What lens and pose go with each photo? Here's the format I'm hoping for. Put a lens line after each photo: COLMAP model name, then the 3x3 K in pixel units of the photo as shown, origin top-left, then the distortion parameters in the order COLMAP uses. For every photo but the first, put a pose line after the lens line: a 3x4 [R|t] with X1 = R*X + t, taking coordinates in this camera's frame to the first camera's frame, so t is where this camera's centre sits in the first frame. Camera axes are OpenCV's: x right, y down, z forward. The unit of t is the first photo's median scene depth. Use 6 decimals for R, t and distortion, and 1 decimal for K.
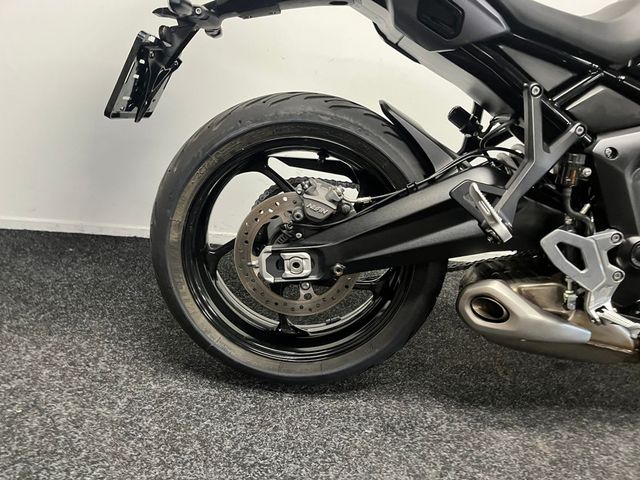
lens RADIAL K [[490.4, 0, 320.2], [0, 490.4, 243.8], [0, 0, 1]] dist [0.063362, -0.086390]
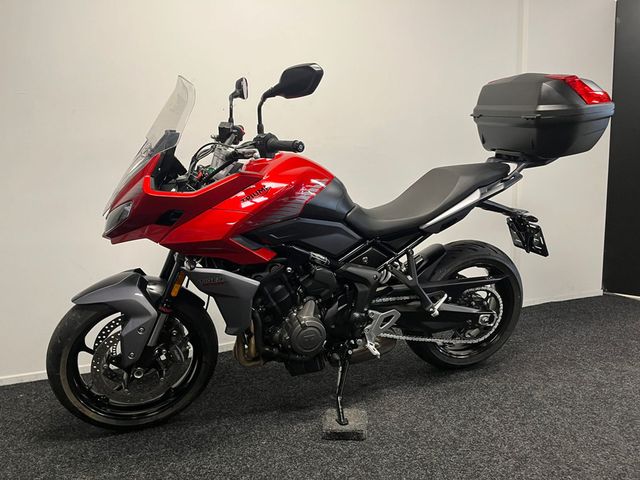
lens RADIAL K [[490.4, 0, 320.2], [0, 490.4, 242.6], [0, 0, 1]] dist [0.063362, -0.086390]
pose [[0.942301, -0.162381, 0.292749, -0.116137], [0.216558, 0.962539, -0.163160, 0.011454], [-0.255288, 0.217143, 0.942166, -0.898994]]
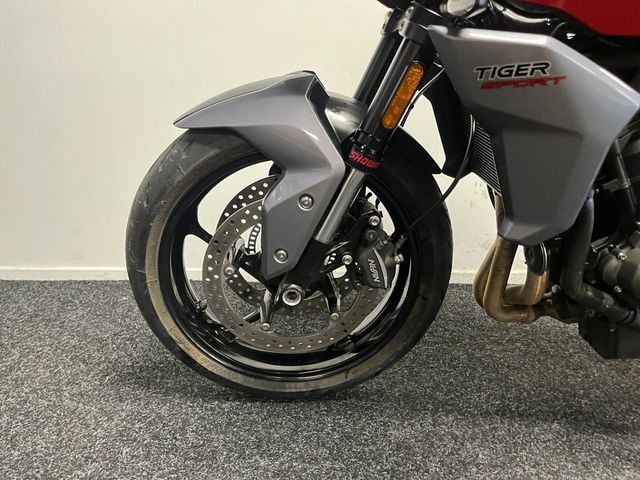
lens RADIAL K [[490.4, 0, 321.2], [0, 490.4, 238.0], [0, 0, 1]] dist [0.063362, -0.086390]
pose [[0.997821, -0.063806, -0.016802, -0.215678], [0.061939, 0.993571, -0.094760, 0.016052], [0.022740, 0.093513, 0.995358, 0.195514]]
